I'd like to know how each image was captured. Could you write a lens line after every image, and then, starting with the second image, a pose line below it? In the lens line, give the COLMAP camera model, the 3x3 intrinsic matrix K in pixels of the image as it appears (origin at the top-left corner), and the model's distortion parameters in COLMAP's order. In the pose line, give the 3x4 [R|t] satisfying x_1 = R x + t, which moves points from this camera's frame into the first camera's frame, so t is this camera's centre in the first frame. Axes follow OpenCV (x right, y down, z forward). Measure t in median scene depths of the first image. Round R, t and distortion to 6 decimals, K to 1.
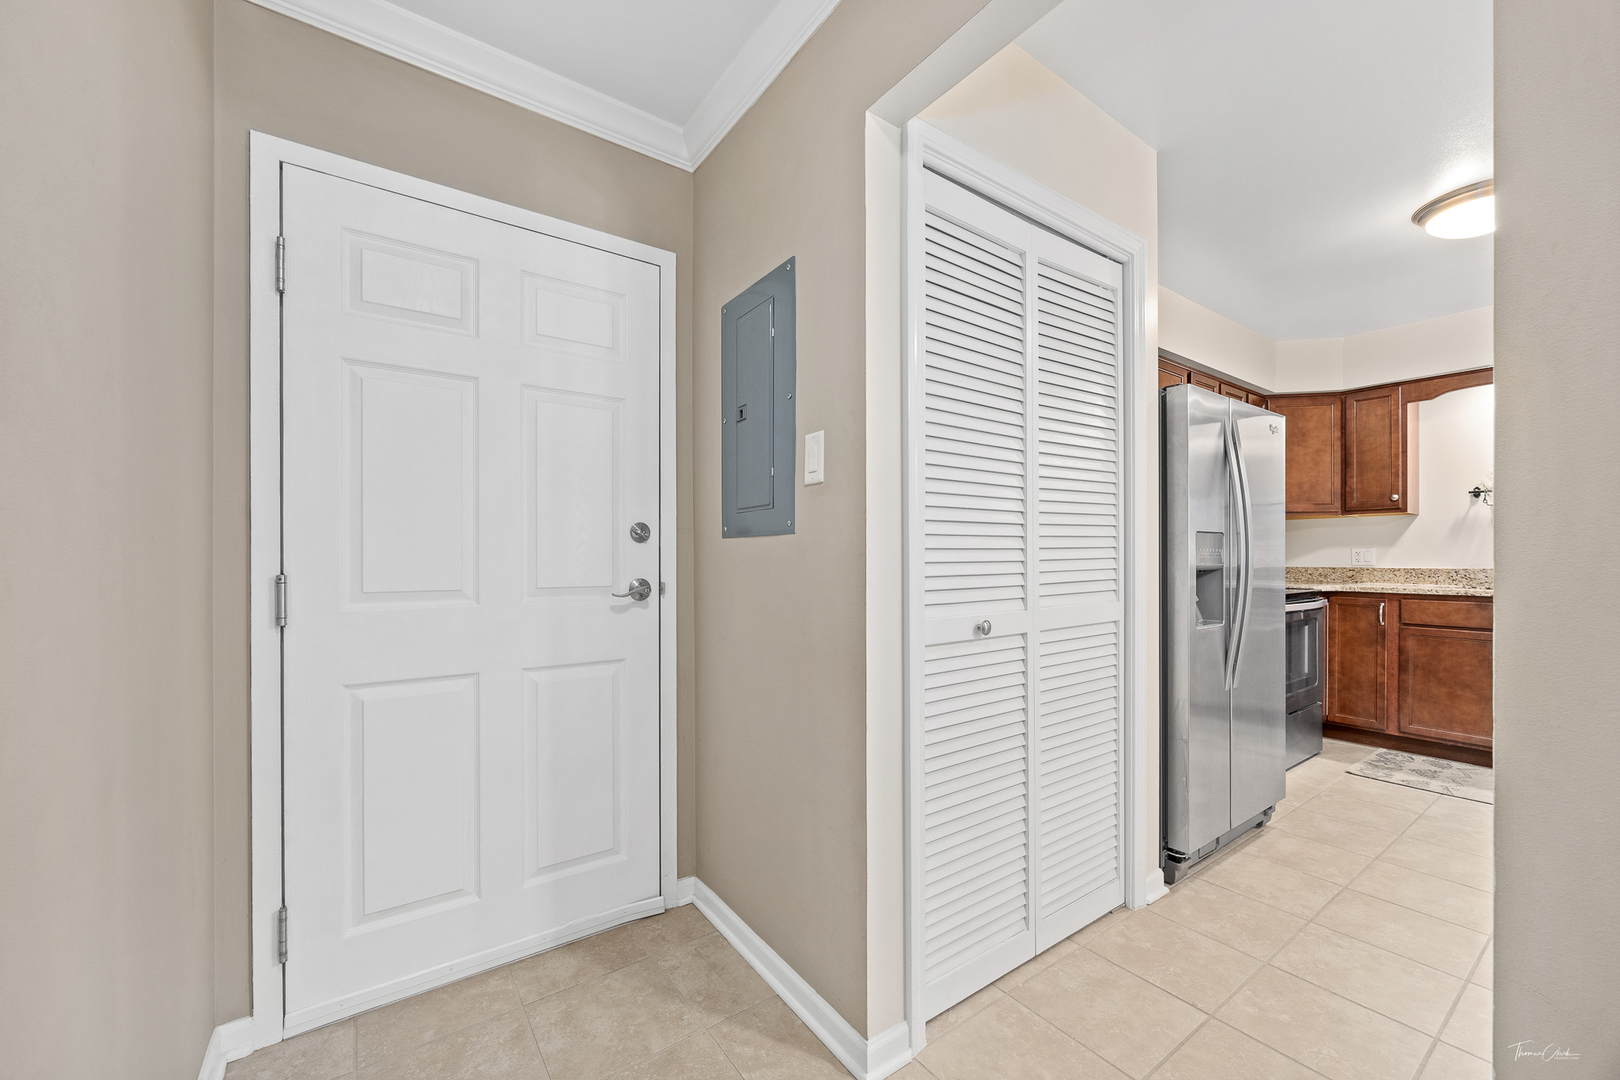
lens RADIAL K [[619.4, 0, 813.2], [0, 619.4, 558.2], [0, 0, 1]] dist [-0.001068, 0.000059]
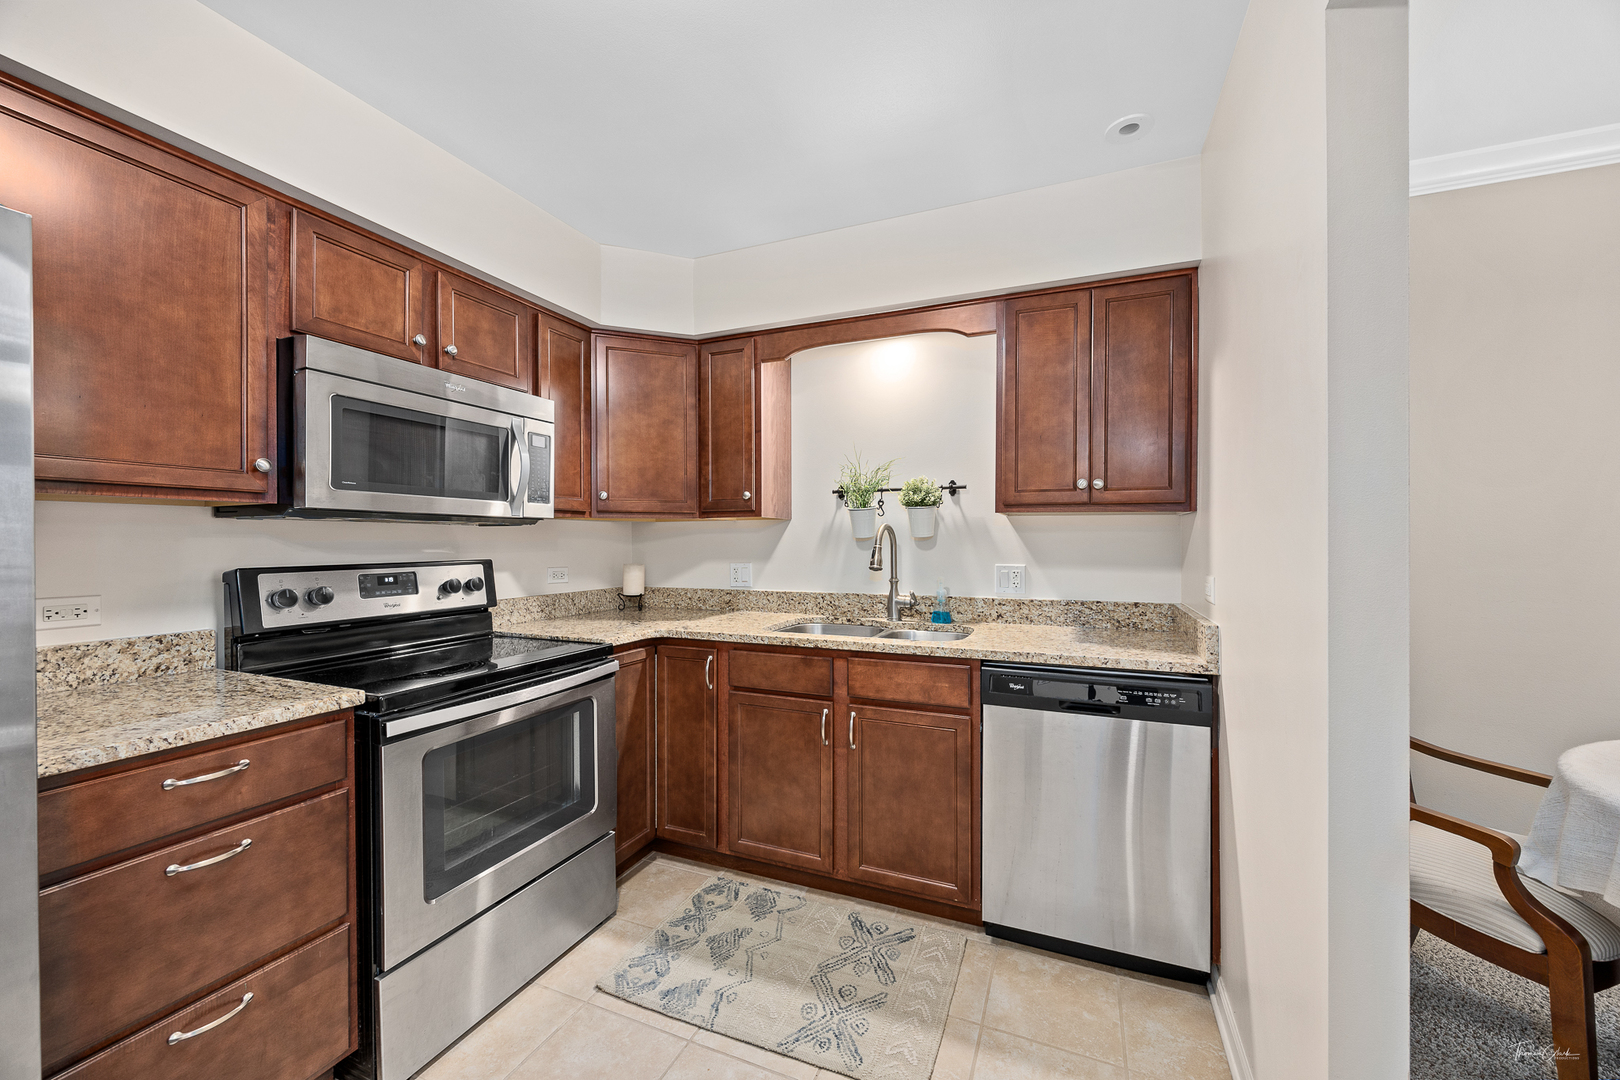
lens RADIAL K [[619.4, 0, 816.6], [0, 619.4, 543.5], [0, 0, 1]] dist [-0.001068, 0.000059]
pose [[0.847656, -0.005426, 0.530518, 0.706564], [0.004409, 0.999985, 0.003183, -0.050822], [-0.530527, -0.000360, 0.847668, 0.407606]]
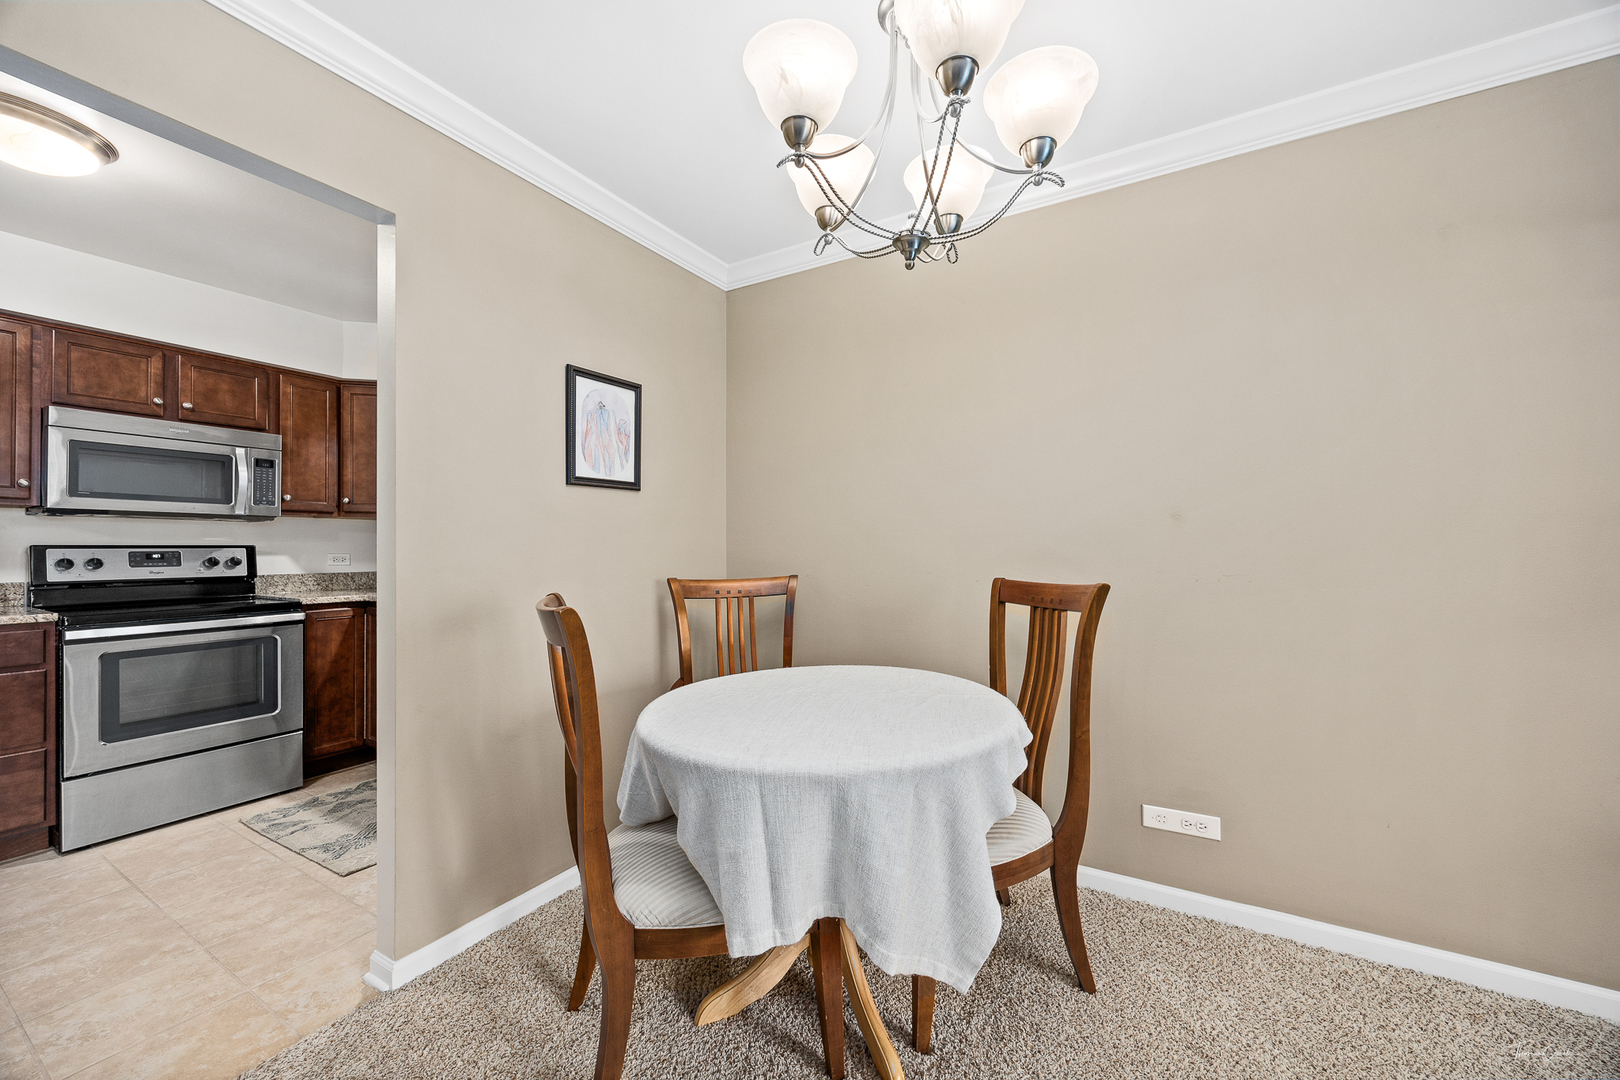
lens RADIAL K [[619.4, 0, 810.2], [0, 619.4, 544.4], [0, 0, 1]] dist [-0.001068, 0.000059]
pose [[0.911315, -0.000703, 0.411709, 1.174942], [0.004888, 0.999947, -0.009112, -0.019925], [-0.411681, 0.010316, 0.911270, -0.095838]]
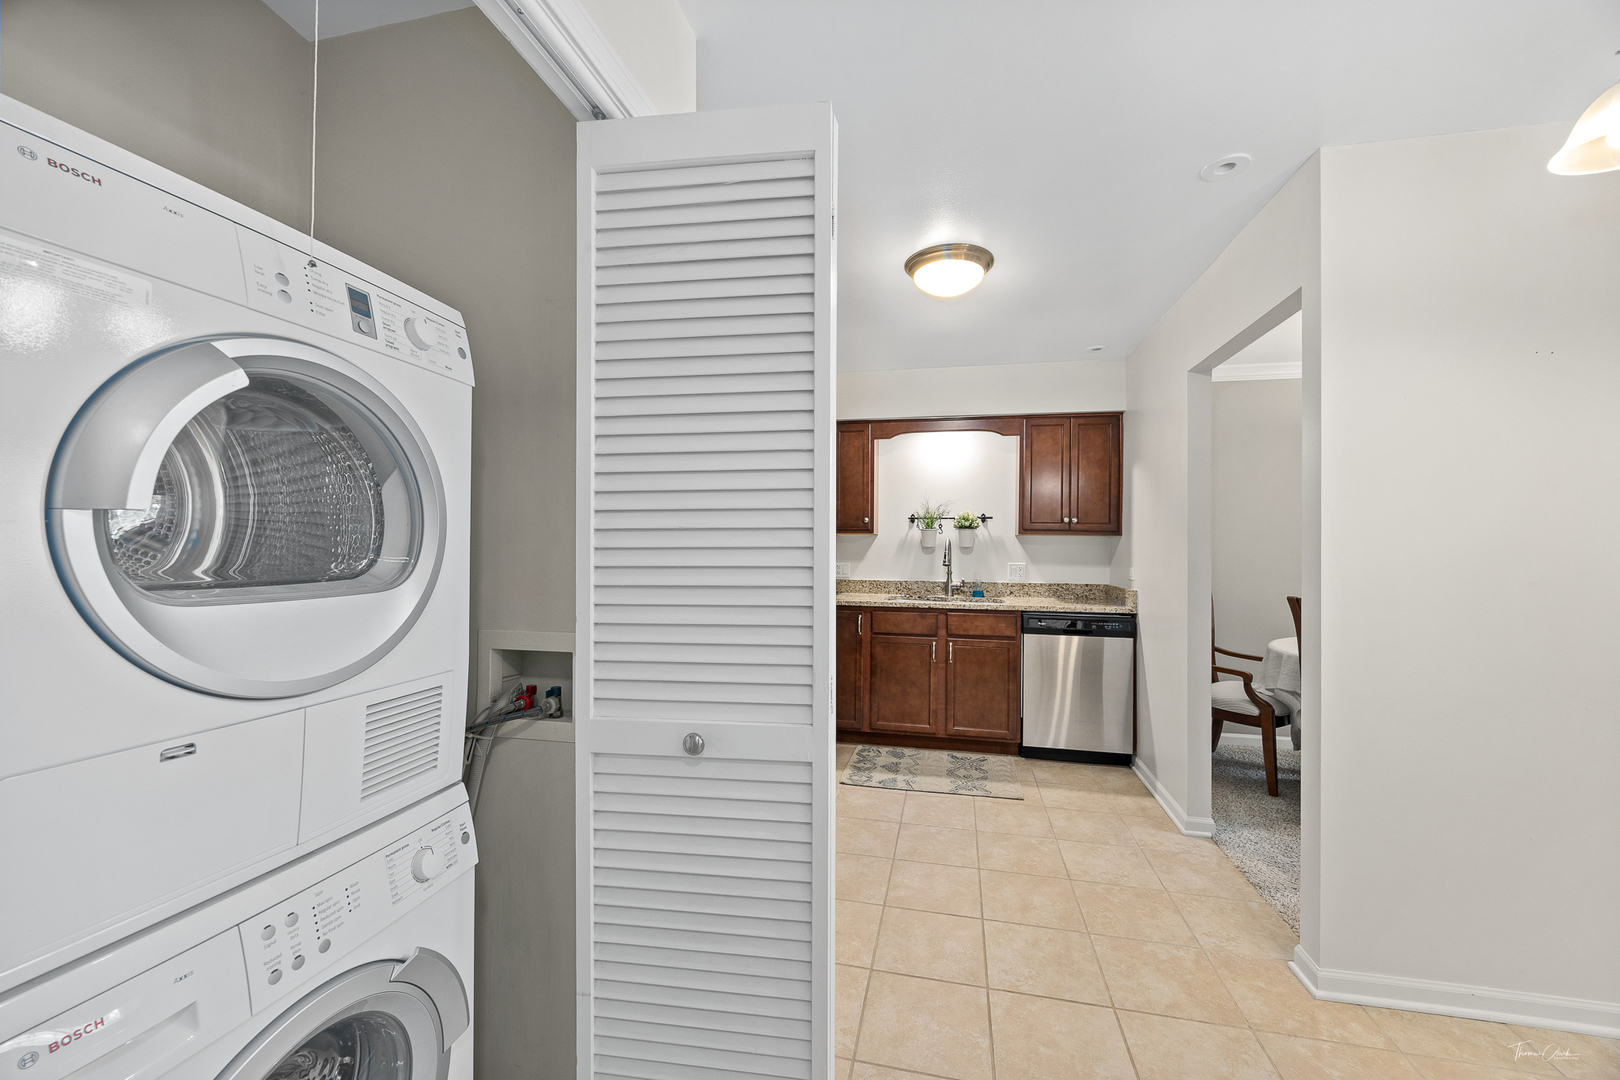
lens RADIAL K [[619.4, 0, 815.7], [0, 619.4, 540.8], [0, 0, 1]] dist [-0.001068, 0.000059]
pose [[0.742615, 0.013843, 0.669575, 0.116402], [-0.006235, 0.999886, -0.013756, -0.048520], [-0.669689, 0.006041, 0.742617, 0.236121]]
